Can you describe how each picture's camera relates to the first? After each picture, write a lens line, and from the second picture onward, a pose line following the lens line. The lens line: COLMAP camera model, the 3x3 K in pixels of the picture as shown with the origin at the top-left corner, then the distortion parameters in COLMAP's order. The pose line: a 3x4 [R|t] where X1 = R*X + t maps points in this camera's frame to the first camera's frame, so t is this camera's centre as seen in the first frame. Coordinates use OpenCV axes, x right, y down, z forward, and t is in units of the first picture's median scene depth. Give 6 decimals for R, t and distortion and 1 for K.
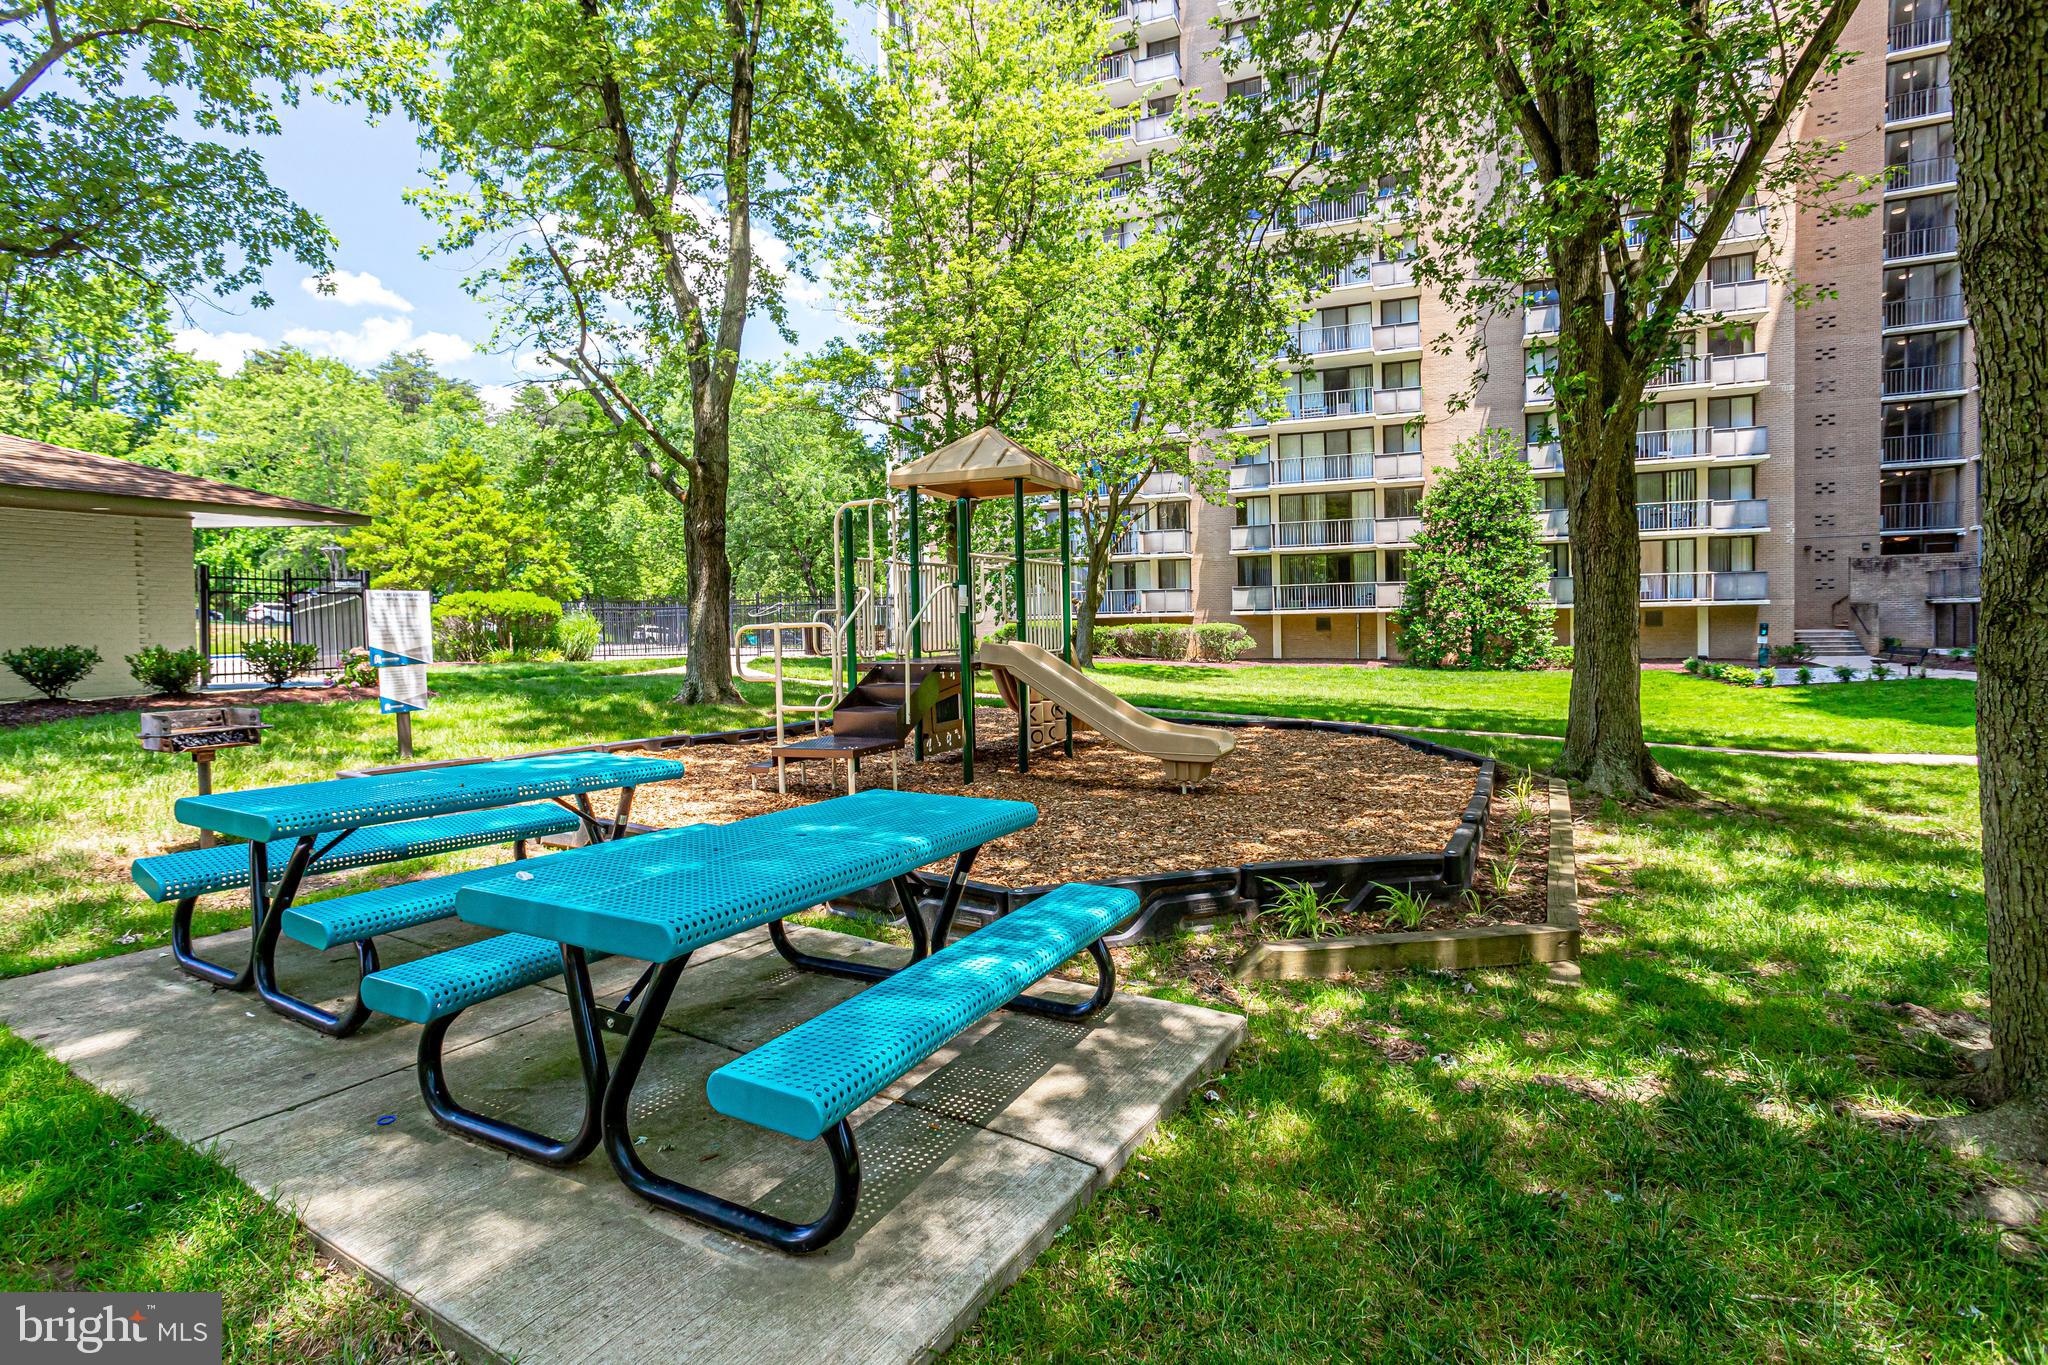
lens RADIAL K [[1018.9, 0, 1028.4], [0, 1018.9, 665.2], [0, 0, 1]] dist [-0.020422, -0.000076]
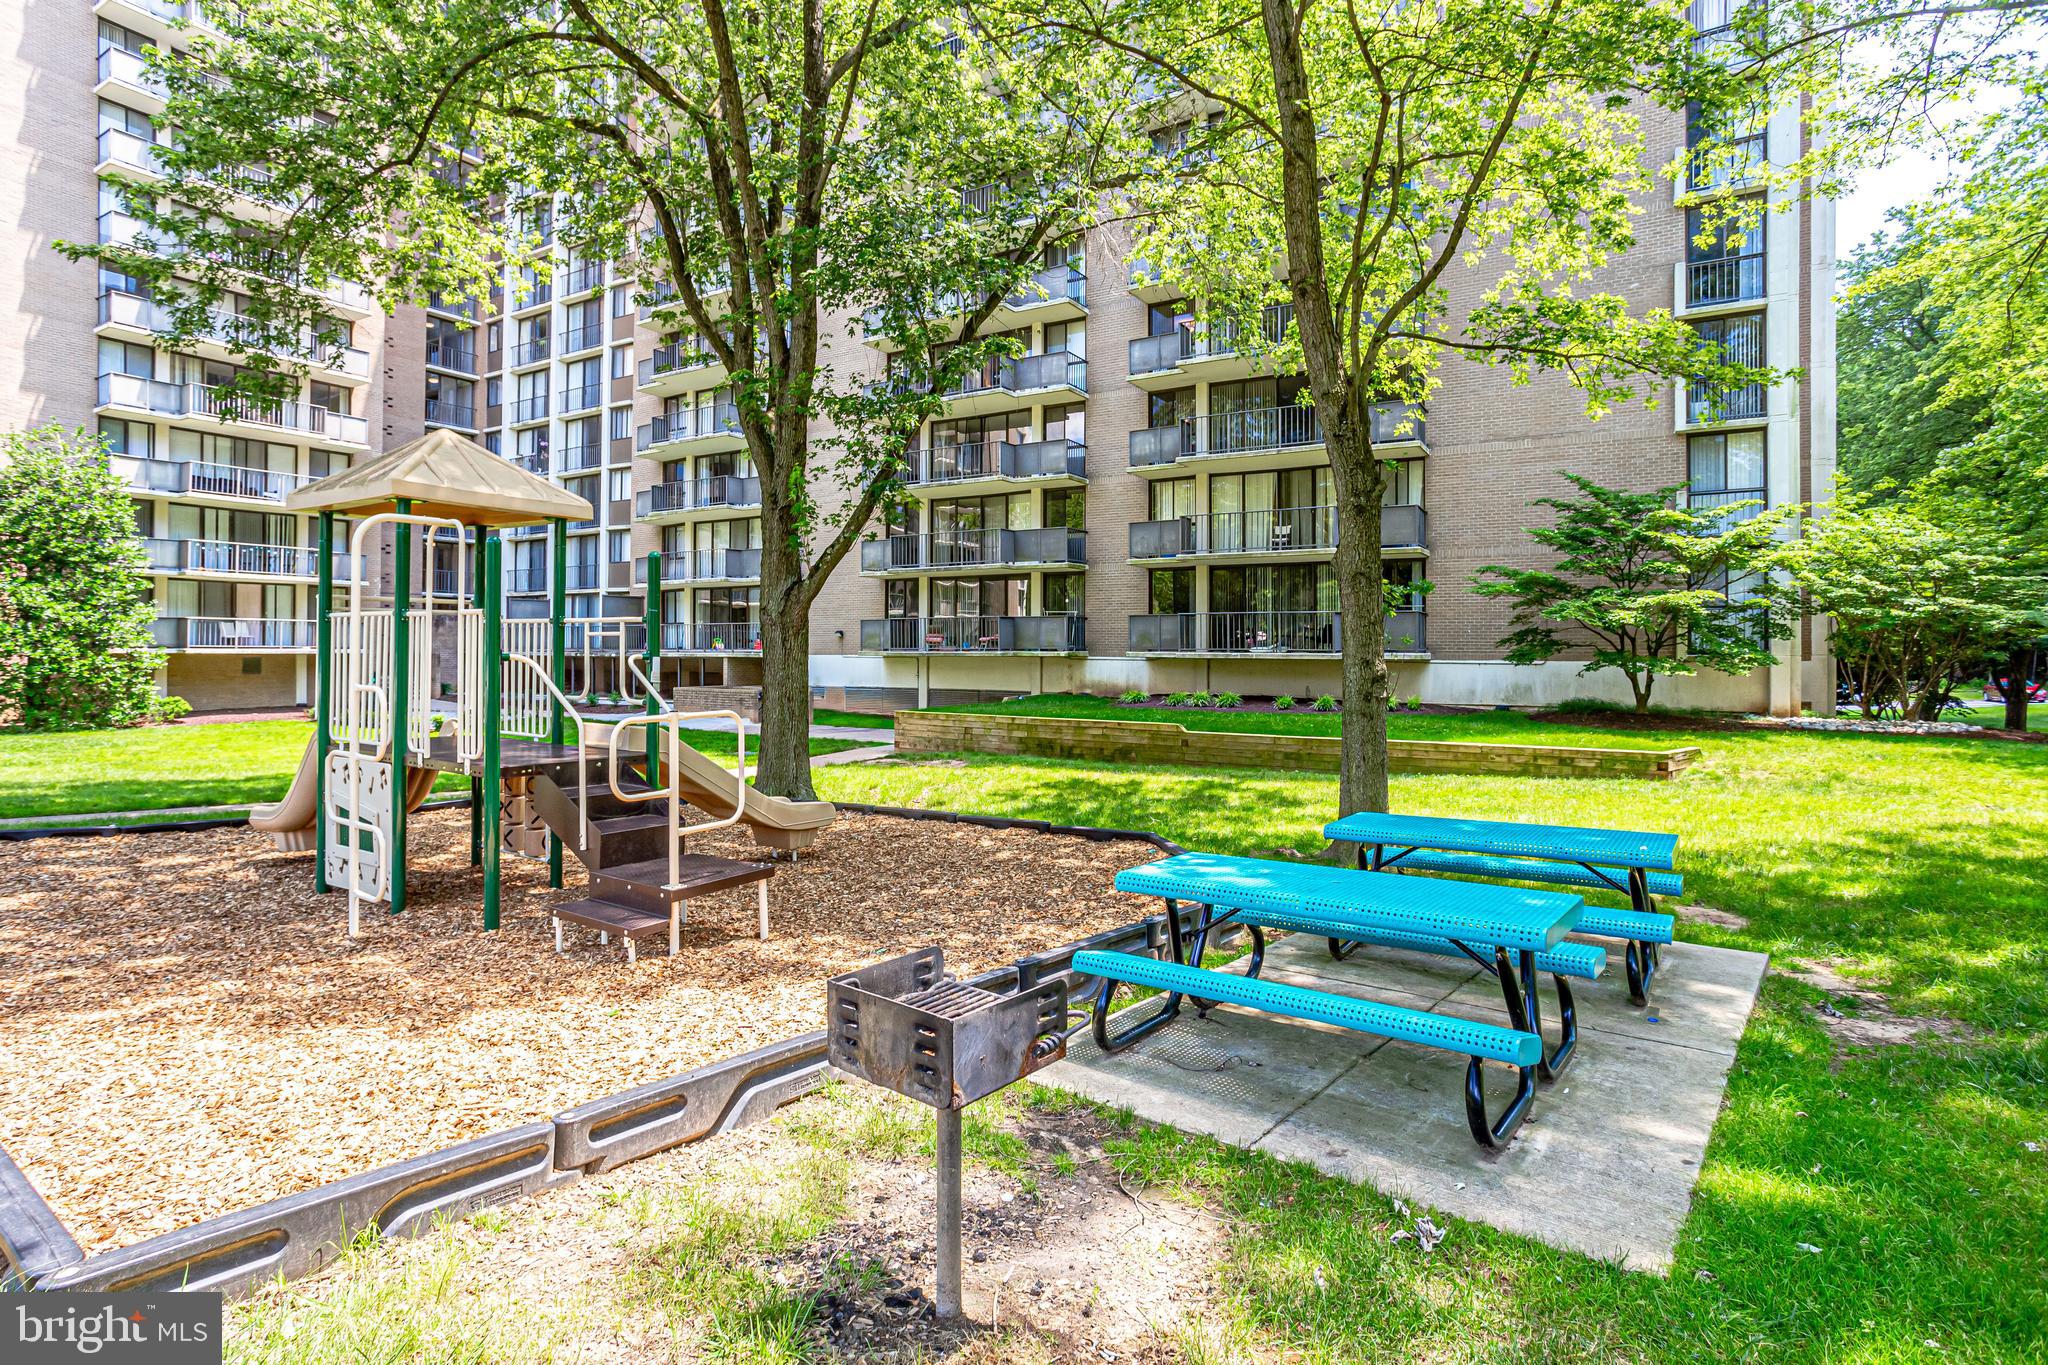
lens RADIAL K [[1018.9, 0, 1028.4], [0, 1018.9, 665.2], [0, 0, 1]] dist [-0.020422, -0.000076]
pose [[0.143979, 0.008022, 0.989548, -0.216987], [0.030406, 0.999459, -0.012527, -0.013883], [-0.989113, 0.031891, 0.143658, 0.155507]]
